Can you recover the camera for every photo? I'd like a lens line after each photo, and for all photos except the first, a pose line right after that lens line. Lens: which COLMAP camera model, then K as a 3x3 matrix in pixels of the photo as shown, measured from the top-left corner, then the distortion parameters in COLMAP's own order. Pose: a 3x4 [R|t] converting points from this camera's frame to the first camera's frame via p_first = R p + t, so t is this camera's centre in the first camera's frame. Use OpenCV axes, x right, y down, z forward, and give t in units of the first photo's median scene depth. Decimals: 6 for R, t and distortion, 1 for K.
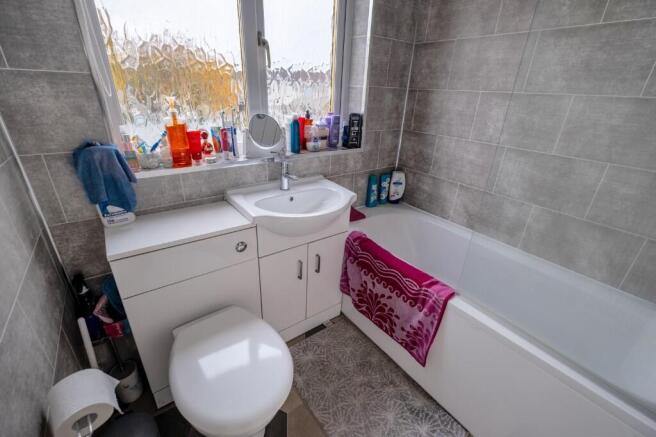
lens RADIAL K [[301.9, 0, 341.1], [0, 301.9, 211.8], [0, 0, 1]] dist [-0.002162, -0.000677]
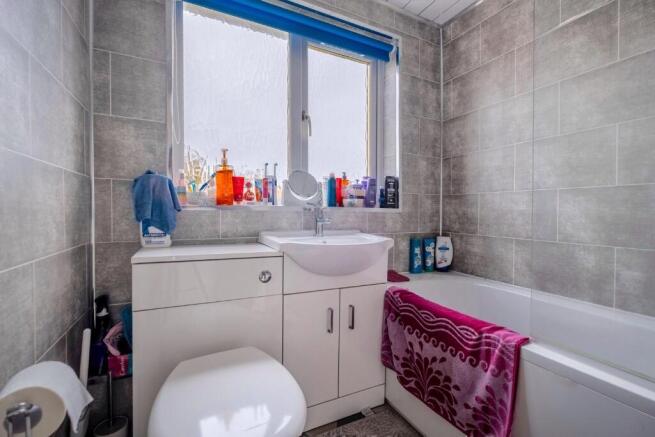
lens RADIAL K [[301.4, 0, 340.5], [0, 301.4, 211.8], [0, 0, 1]] dist [-0.002162, -0.000677]
pose [[0.983150, -0.059250, -0.172930, 0.058868], [-0.020364, 0.904625, -0.425721, 0.272722], [0.181660, 0.422069, 0.888176, 0.109809]]
